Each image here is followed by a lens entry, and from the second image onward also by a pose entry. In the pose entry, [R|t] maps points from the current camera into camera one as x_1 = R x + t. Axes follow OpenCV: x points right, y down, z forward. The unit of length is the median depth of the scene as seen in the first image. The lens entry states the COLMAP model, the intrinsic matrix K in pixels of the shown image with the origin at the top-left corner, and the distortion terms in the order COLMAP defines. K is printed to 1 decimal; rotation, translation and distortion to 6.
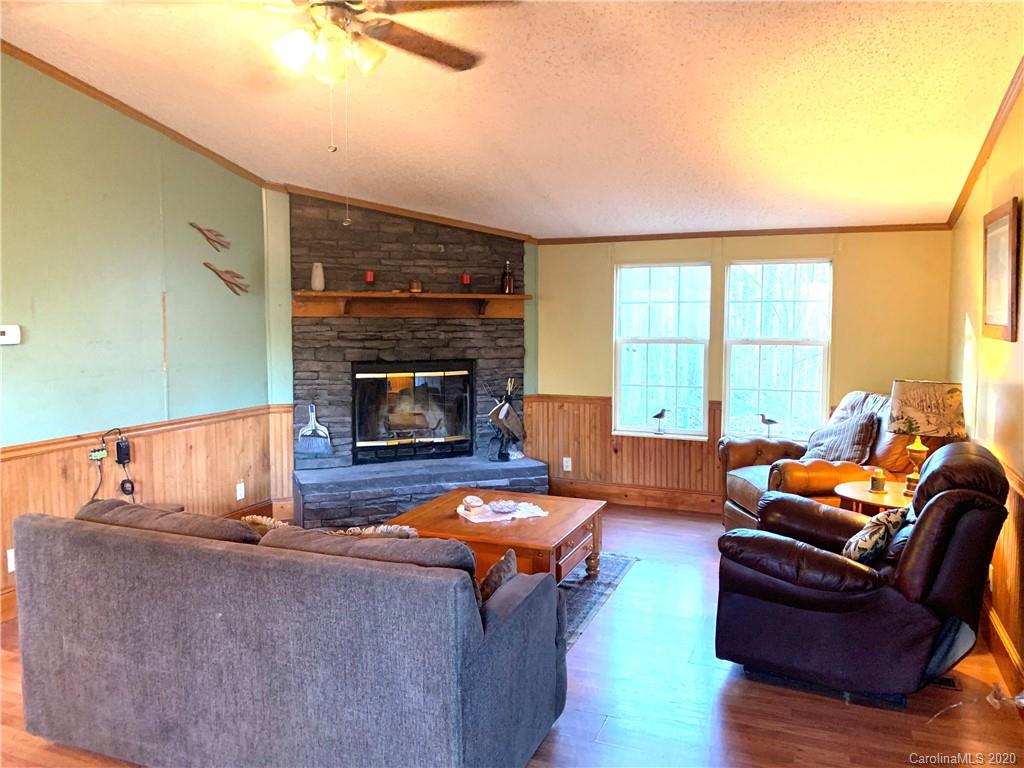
lens RADIAL K [[787.6, 0, 510.9], [0, 787.6, 380.4], [0, 0, 1]] dist [0.020140, -0.020003]
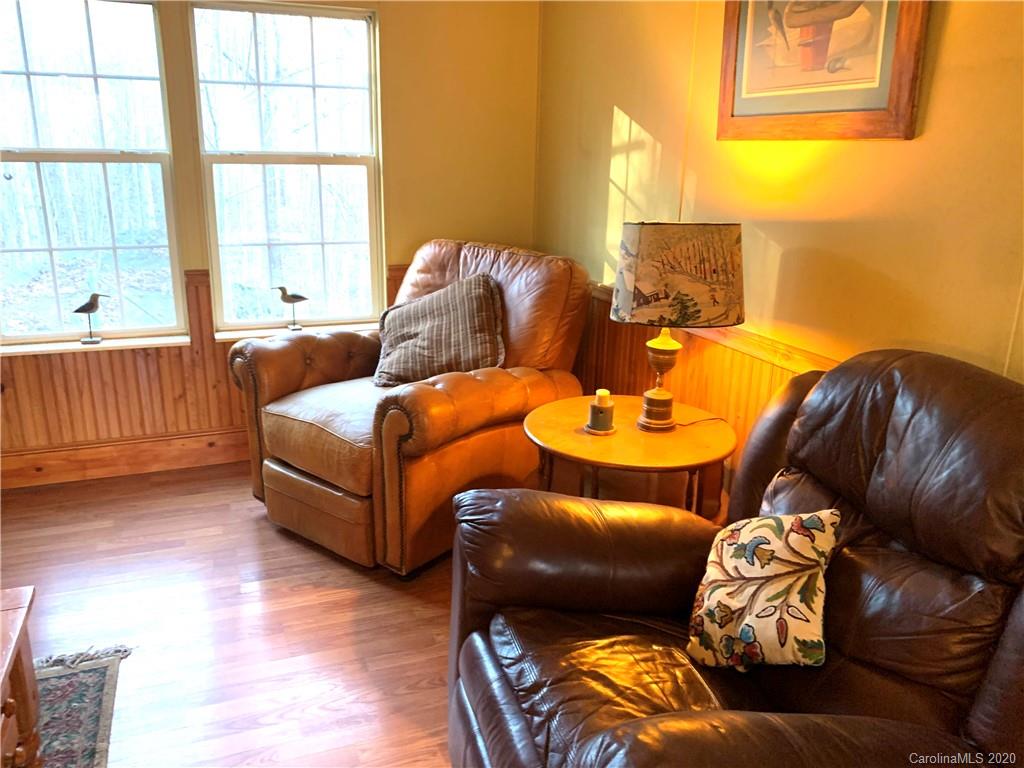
lens RADIAL K [[787.6, 0, 507.1], [0, 787.6, 382.7], [0, 0, 1]] dist [0.020140, -0.020003]
pose [[0.731964, -0.178635, 0.657509, 0.044048], [0.039768, 0.974575, 0.220506, -0.010167], [-0.680182, -0.135254, 0.720458, 0.455956]]
